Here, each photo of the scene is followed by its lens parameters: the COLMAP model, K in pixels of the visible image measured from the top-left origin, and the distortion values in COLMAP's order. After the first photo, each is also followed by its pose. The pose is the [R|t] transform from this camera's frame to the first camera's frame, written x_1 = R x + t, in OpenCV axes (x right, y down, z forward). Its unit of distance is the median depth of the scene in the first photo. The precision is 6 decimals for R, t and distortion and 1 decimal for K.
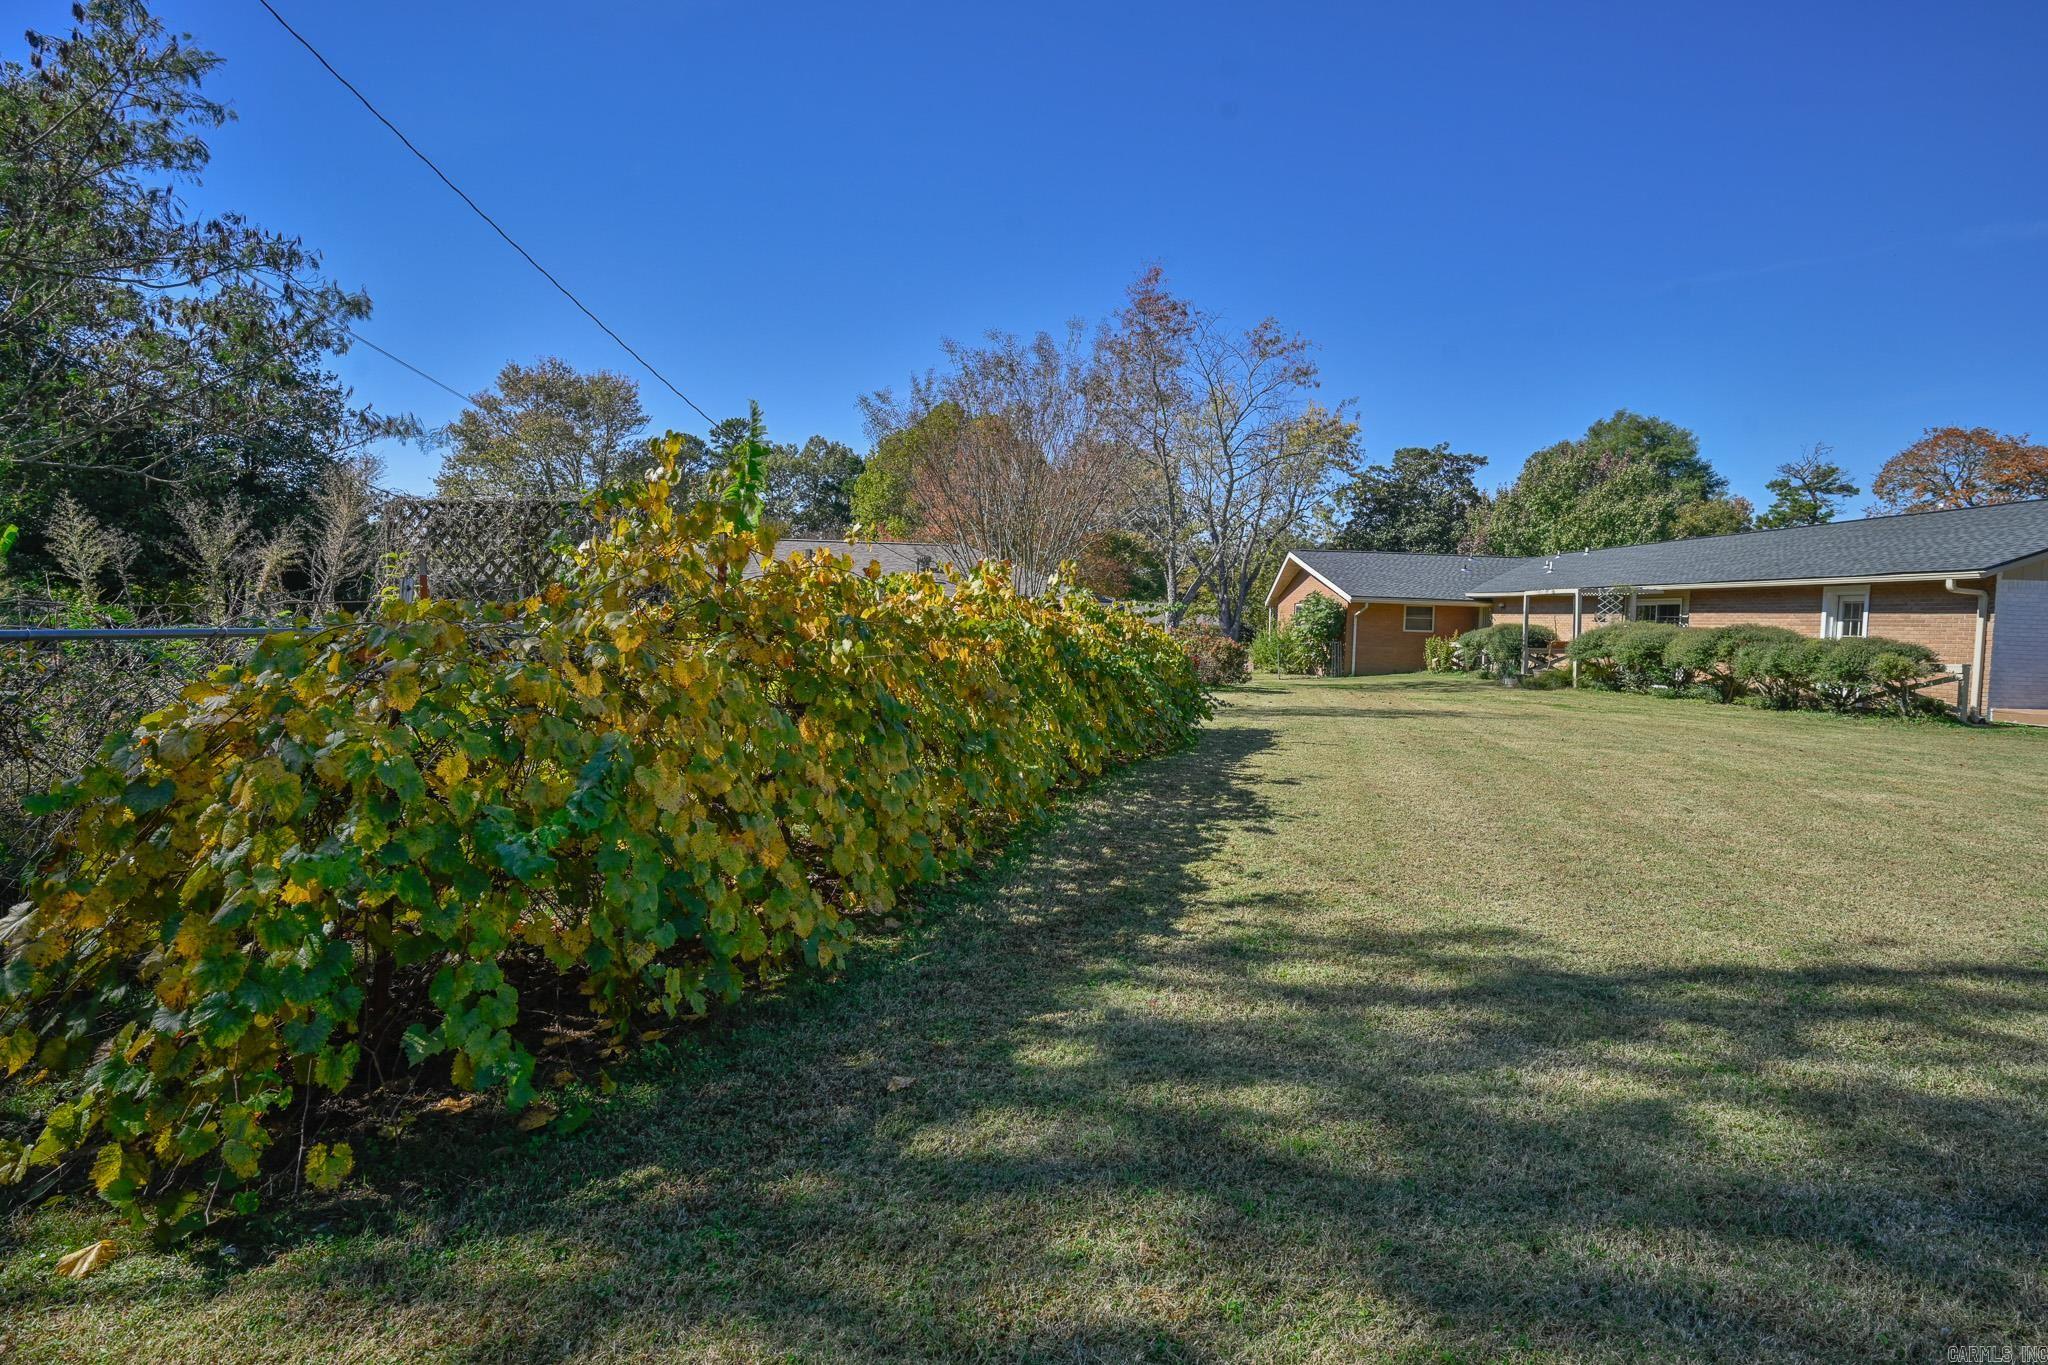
lens RADIAL K [[1172.7, 0, 1024.0], [0, 1172.7, 682.5], [0, 0, 1]] dist [0.044981, -0.034003]
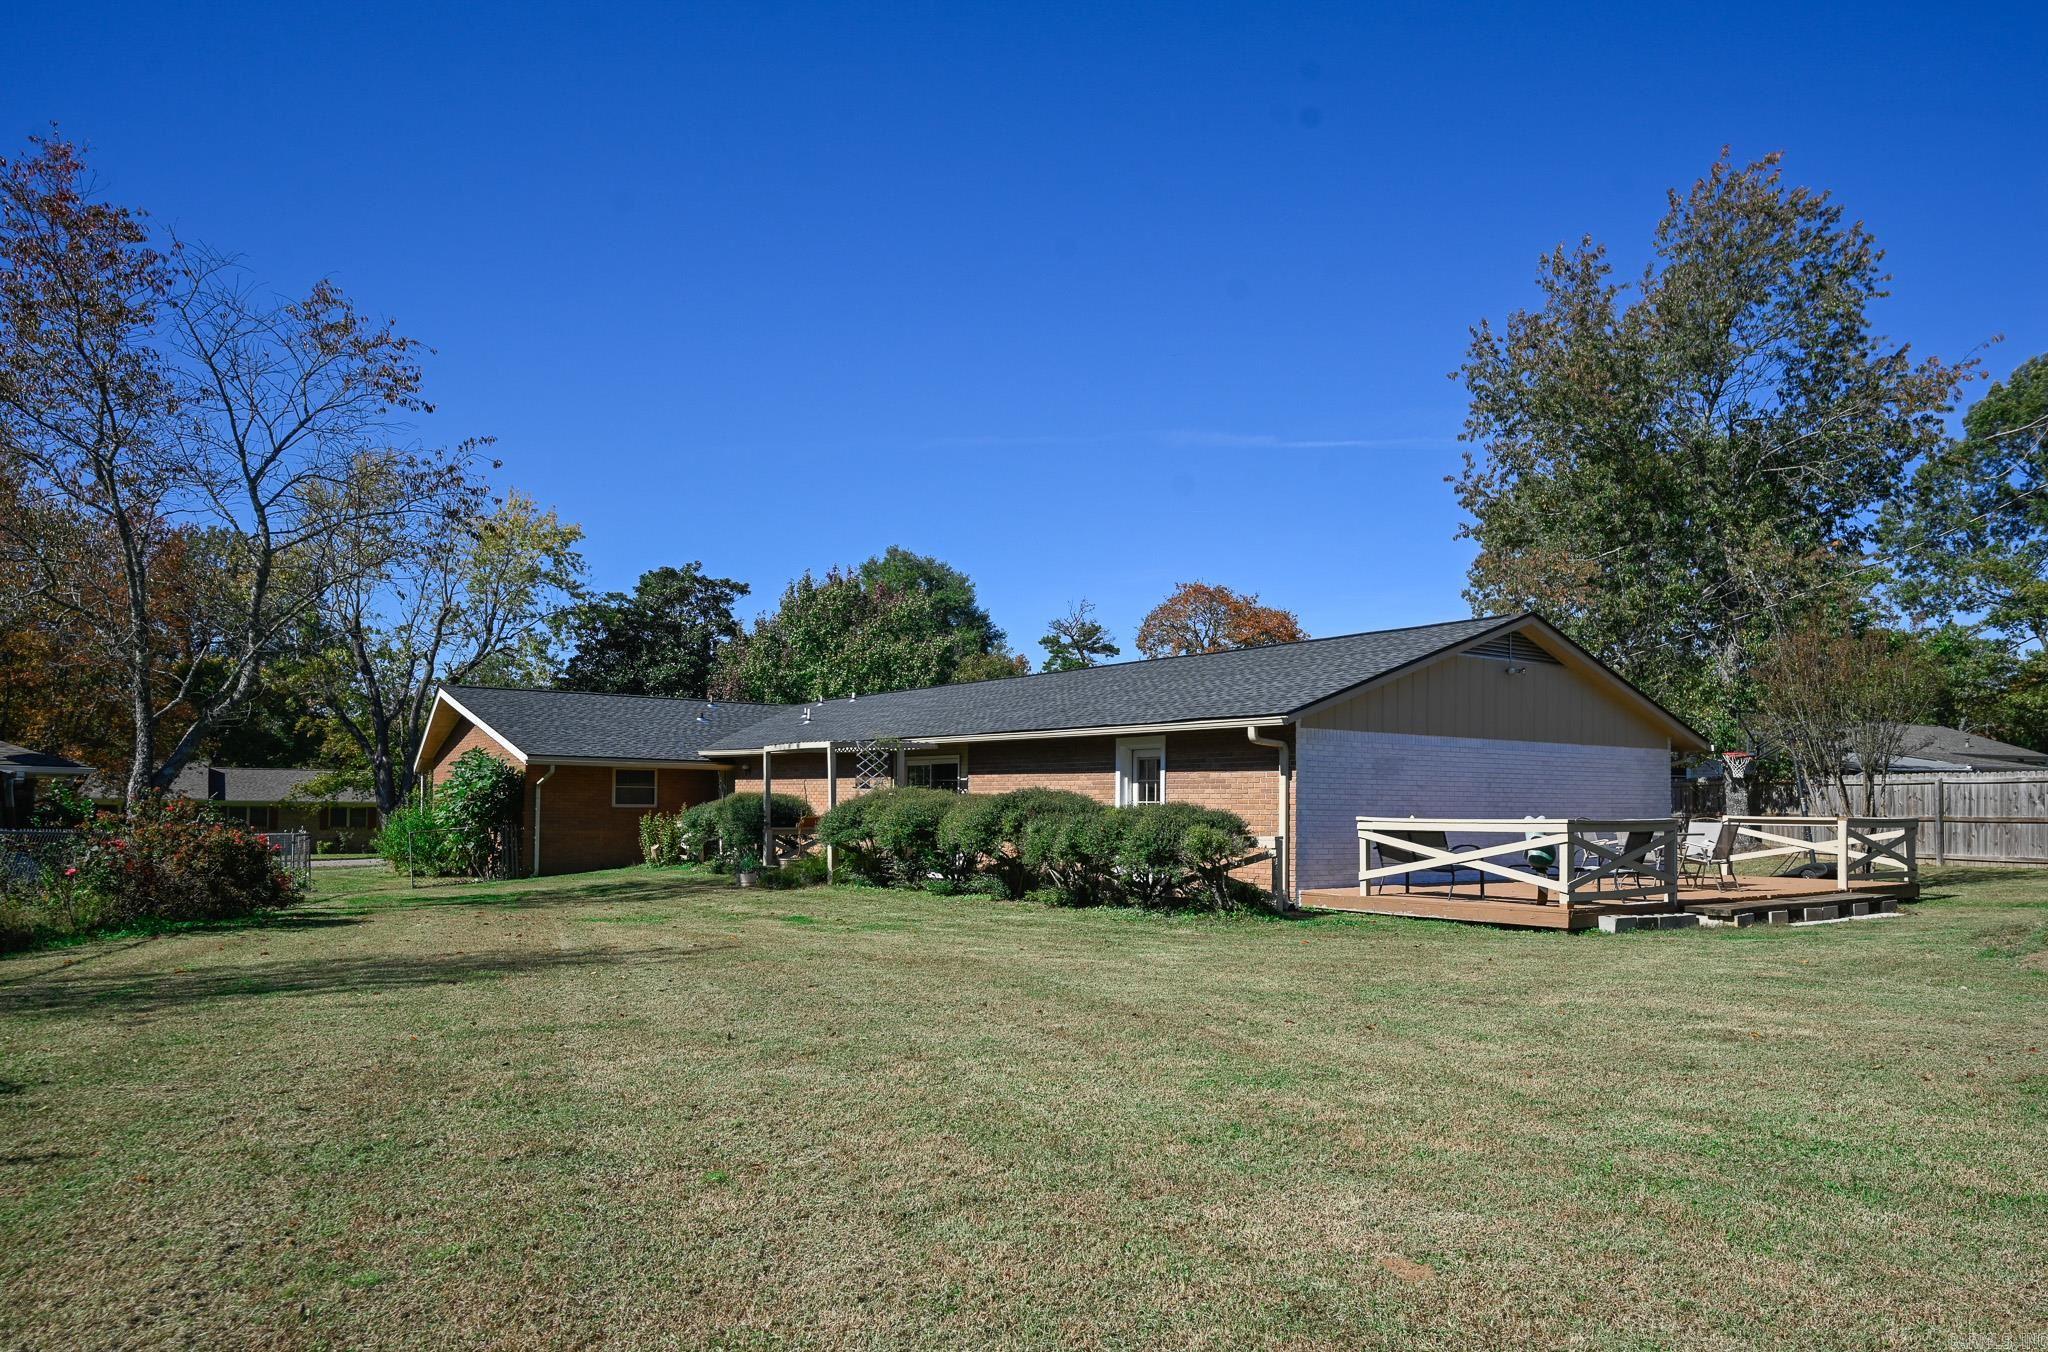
lens RADIAL K [[1224.5, 0, 1024.0], [0, 1224.5, 676.0], [0, 0, 1]] dist [0.003359, 0.000427]
pose [[0.855139, 0.030808, 0.517483, 0.186749], [0.044676, 0.990139, -0.132774, -0.015827], [-0.516471, 0.136659, 0.845330, 0.315301]]
